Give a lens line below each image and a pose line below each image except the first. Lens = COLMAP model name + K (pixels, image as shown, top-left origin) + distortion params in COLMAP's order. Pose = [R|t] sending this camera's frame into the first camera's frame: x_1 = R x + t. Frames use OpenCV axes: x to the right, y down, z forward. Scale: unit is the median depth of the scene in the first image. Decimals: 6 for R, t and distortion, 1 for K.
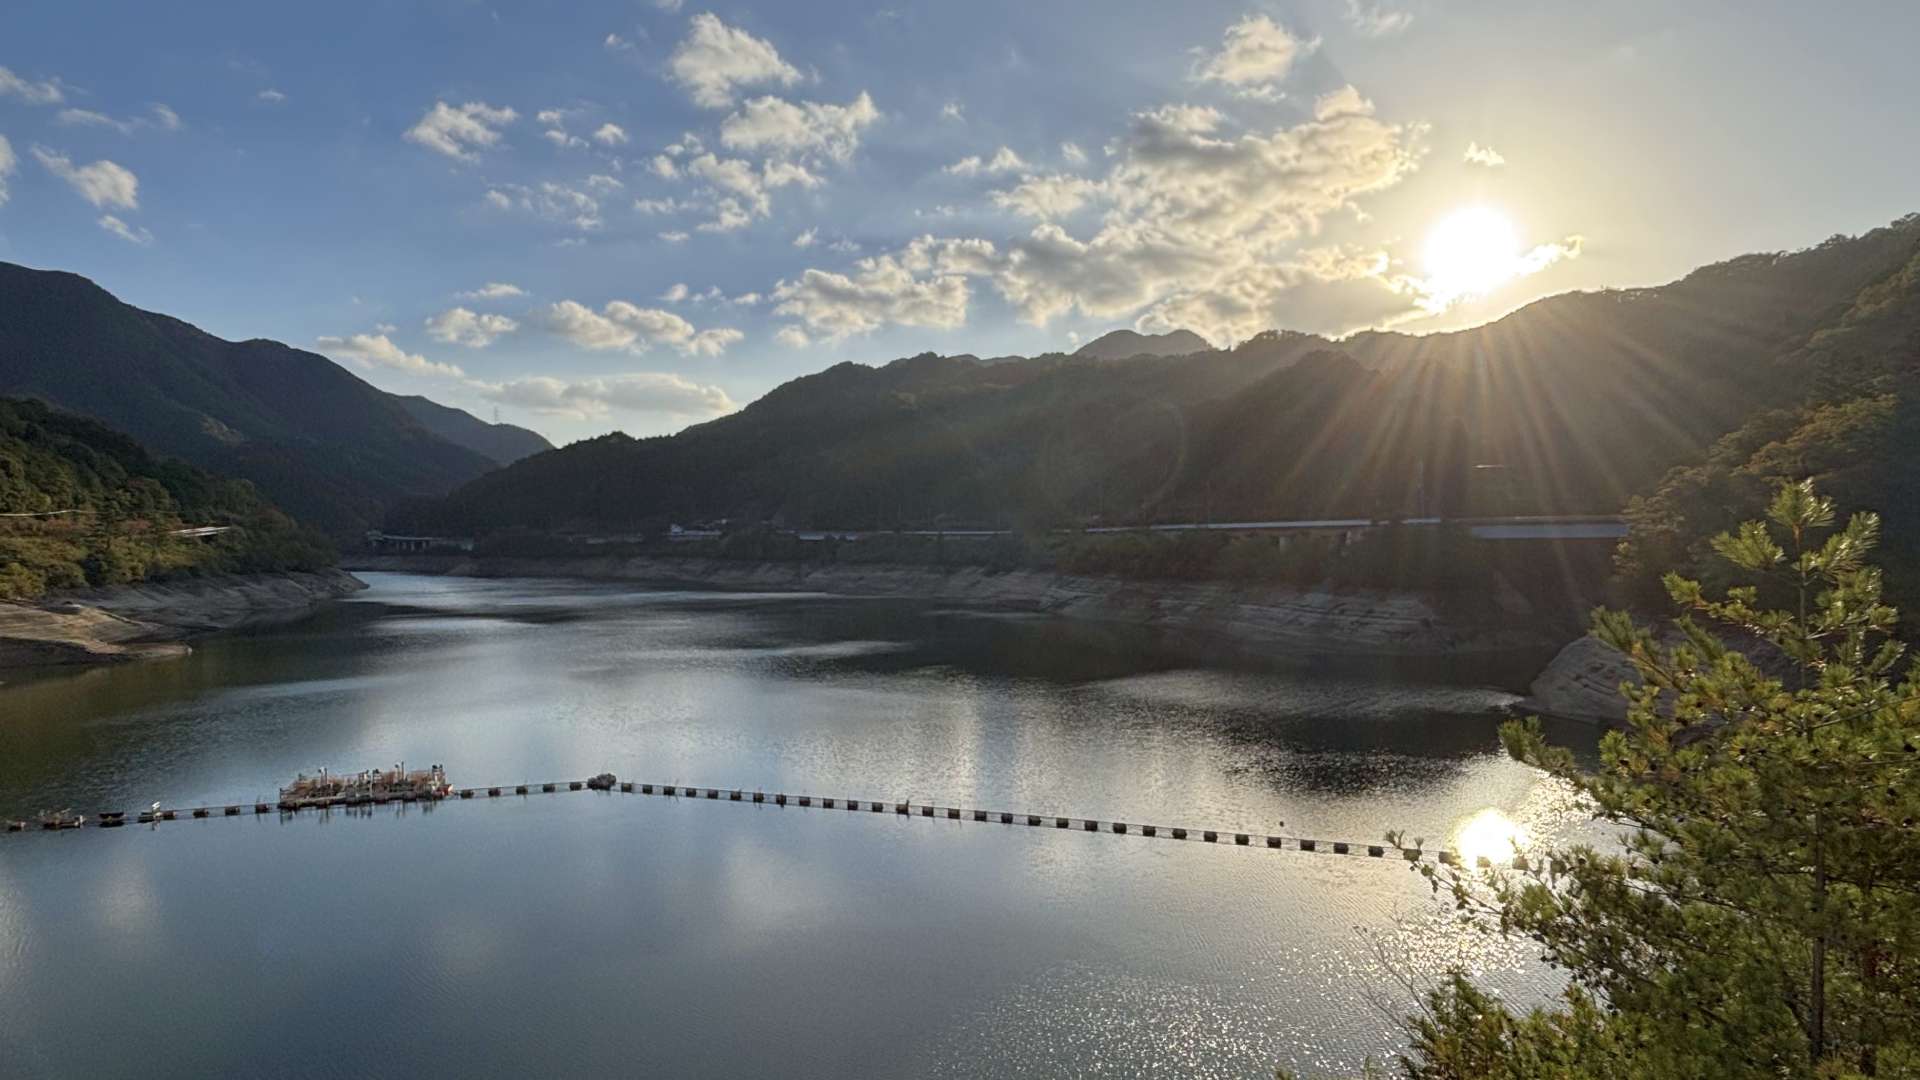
lens RADIAL K [[1091.4, 0, 991.1], [0, 1091.4, 561.8], [0, 0, 1]] dist [0.021454, -0.002463]
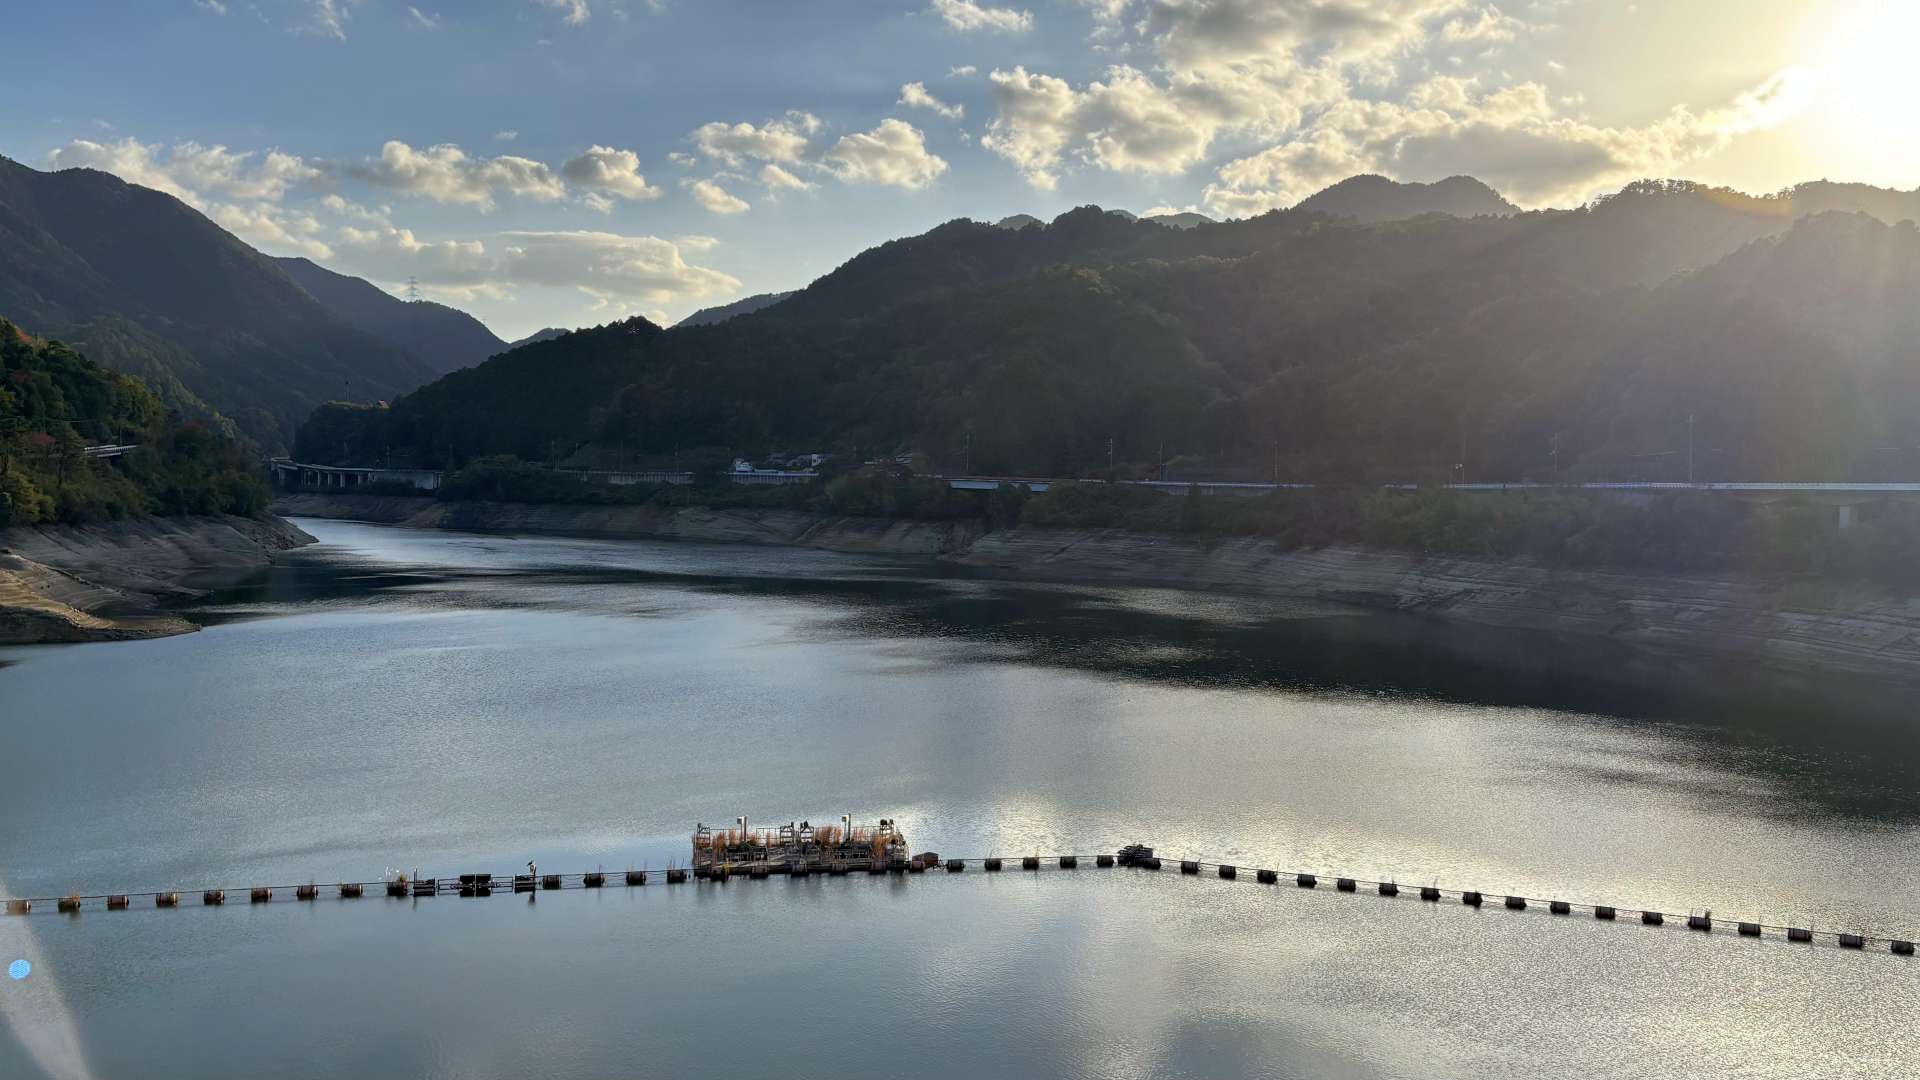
lens RADIAL K [[1653.9, 0, 954.8], [0, 1653.9, 544.8], [0, 0, 1]] dist [0.041378, -0.012938]
pose [[0.997821, 0.030573, -0.058464, -0.191492], [-0.029886, 0.999474, 0.012580, 0.002432], [0.058818, -0.010806, 0.998210, 0.002895]]
